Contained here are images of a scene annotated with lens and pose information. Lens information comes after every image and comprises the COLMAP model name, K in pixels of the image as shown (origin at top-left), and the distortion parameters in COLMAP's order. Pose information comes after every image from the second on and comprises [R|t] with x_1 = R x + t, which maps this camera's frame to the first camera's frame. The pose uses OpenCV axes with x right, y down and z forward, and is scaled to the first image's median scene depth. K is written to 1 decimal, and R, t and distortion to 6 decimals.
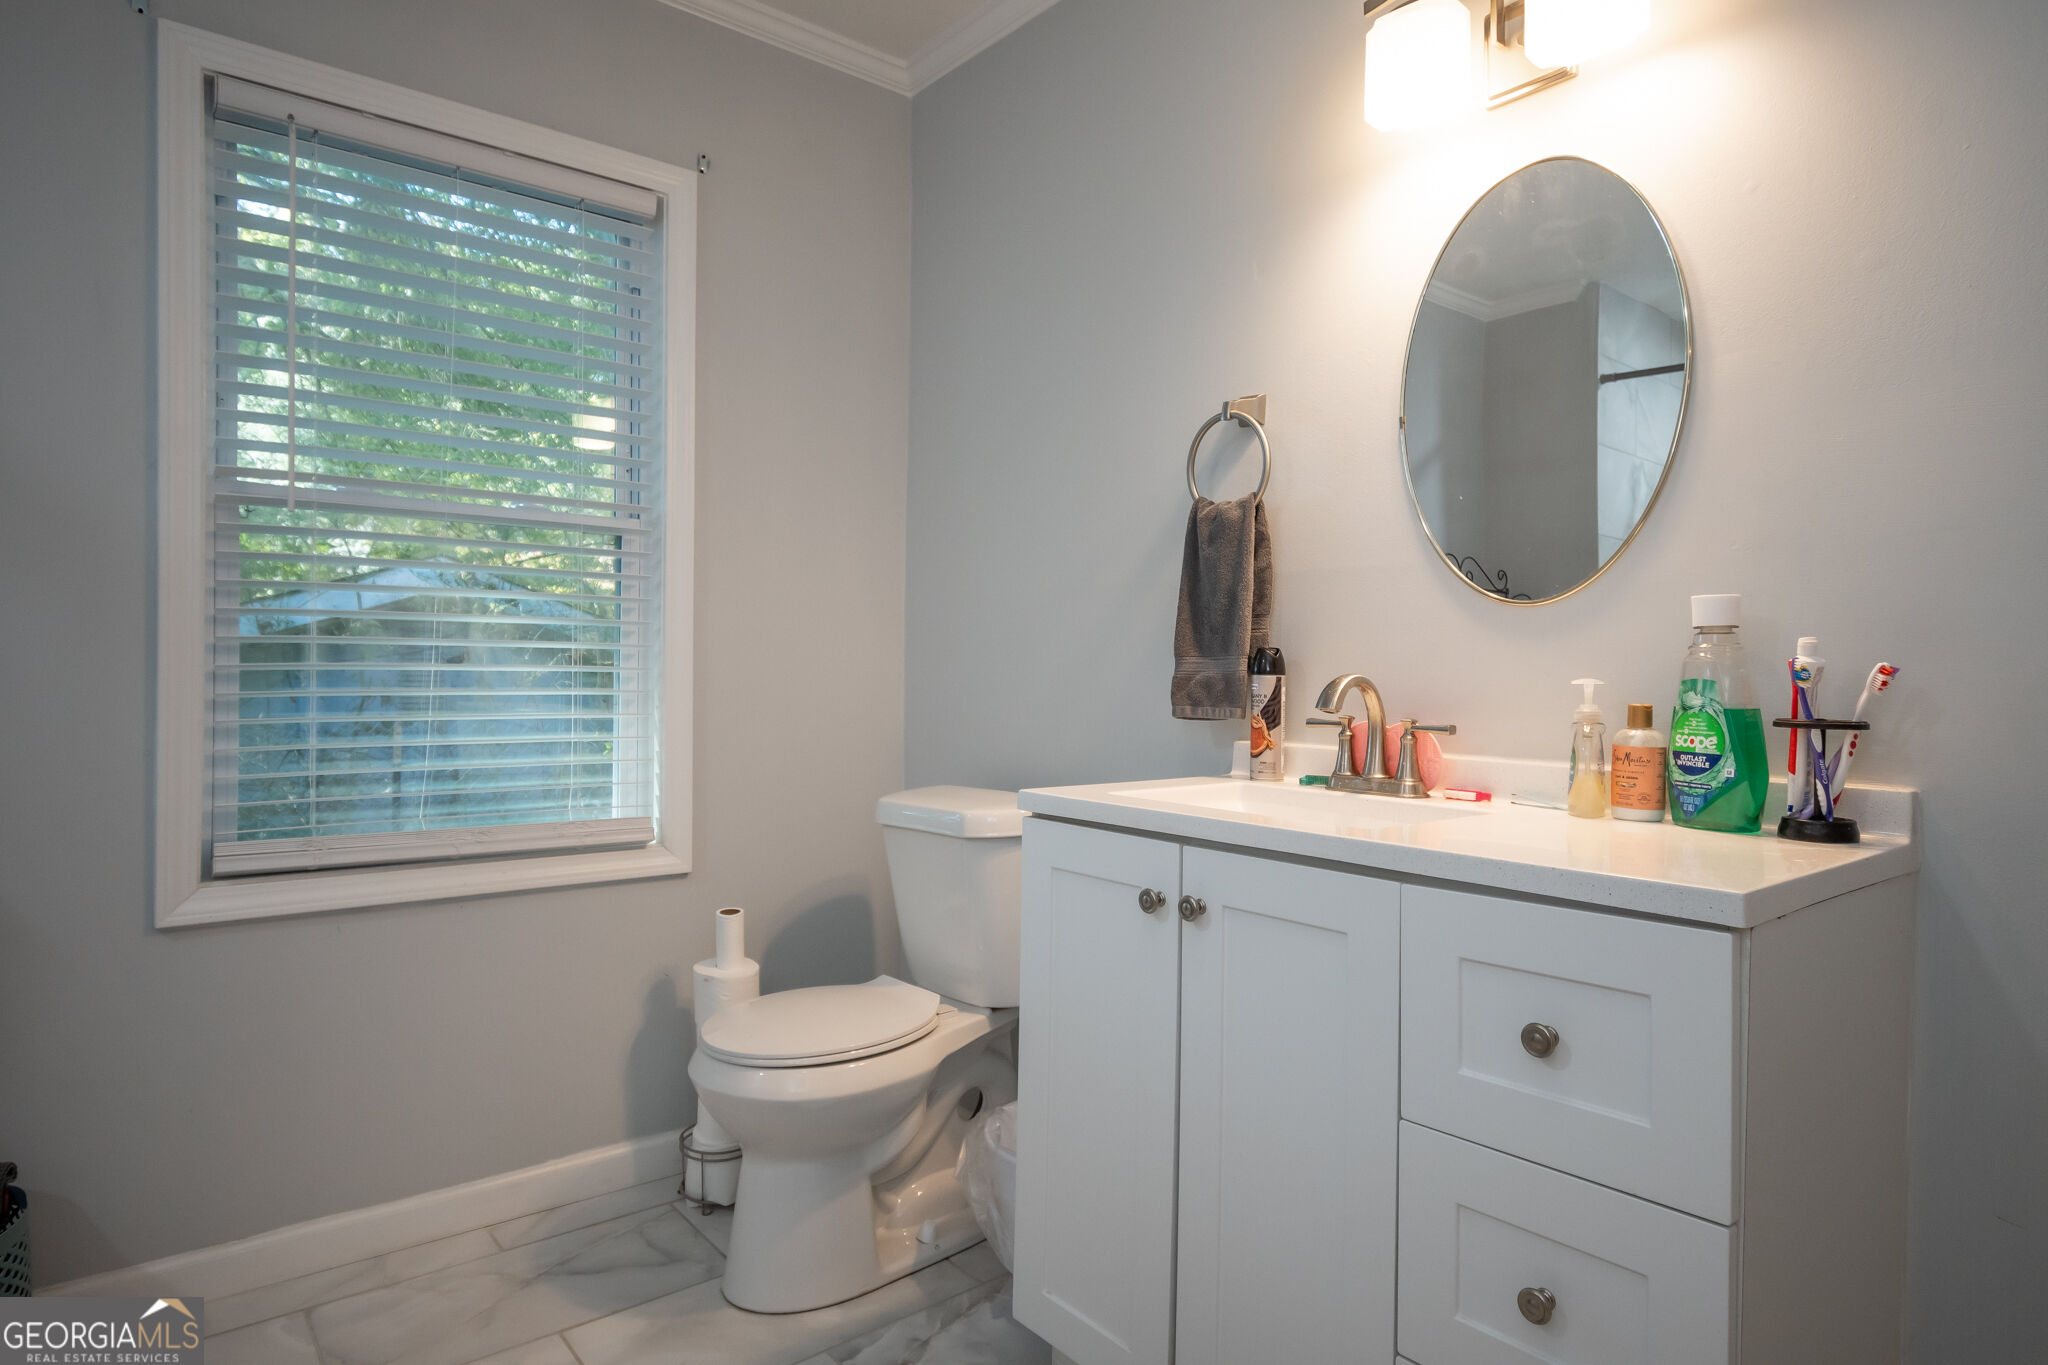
lens RADIAL K [[1177.7, 0, 1020.6], [0, 1177.7, 691.2], [0, 0, 1]] dist [0.000634, -0.001249]
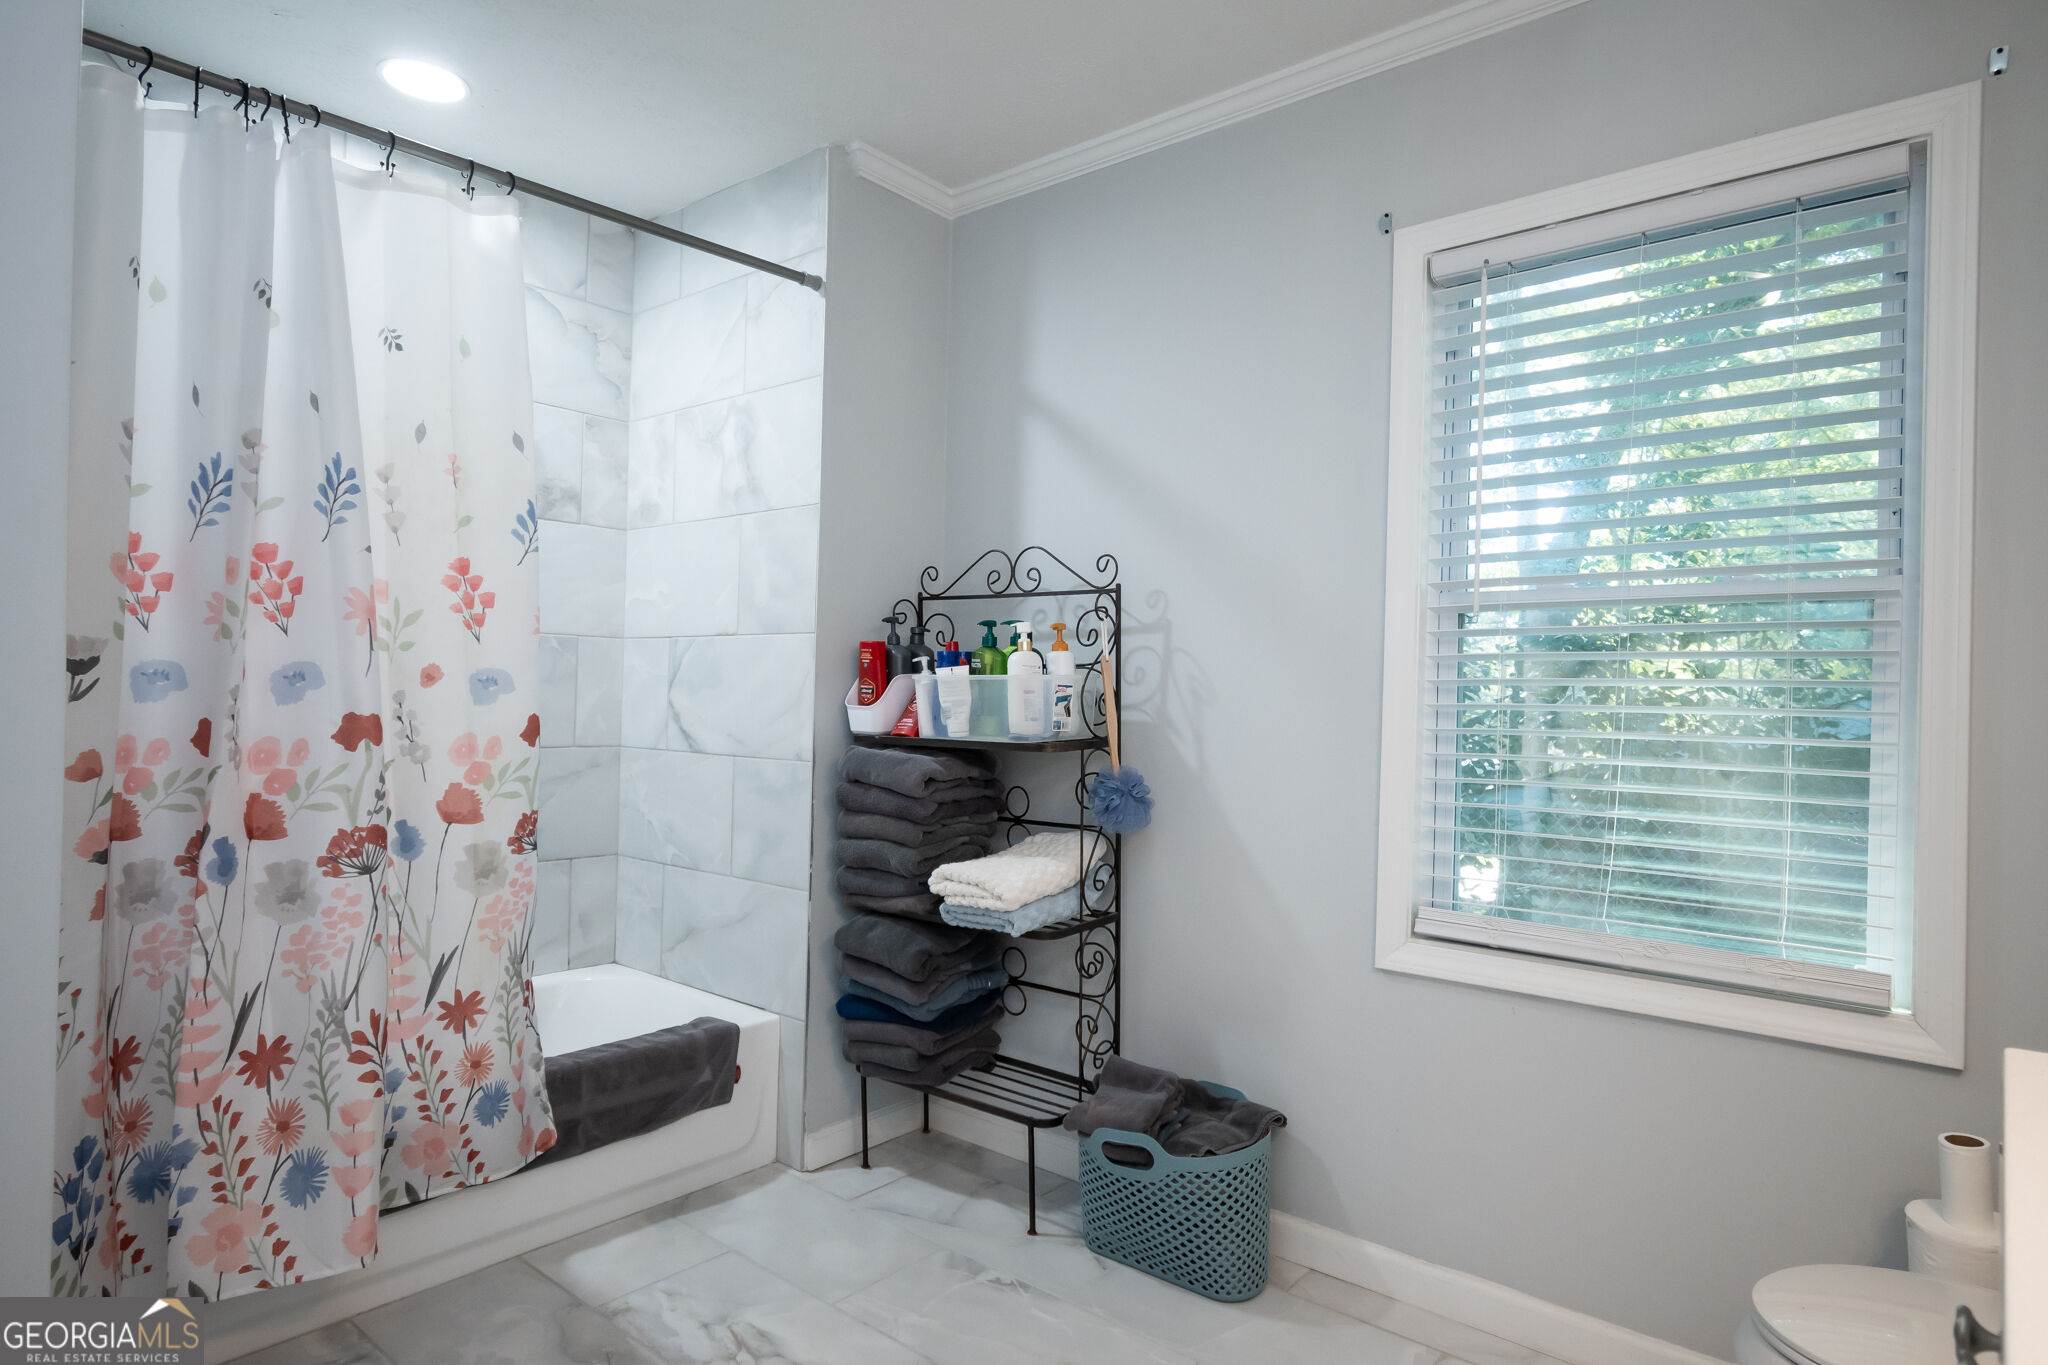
lens RADIAL K [[1177.7, 0, 1020.6], [0, 1177.7, 691.2], [0, 0, 1]] dist [0.000634, -0.001249]
pose [[0.166838, -0.019307, -0.985795, 0.329209], [-0.041944, 0.998764, -0.026659, -0.029401], [0.985092, 0.045796, 0.165822, 0.334372]]
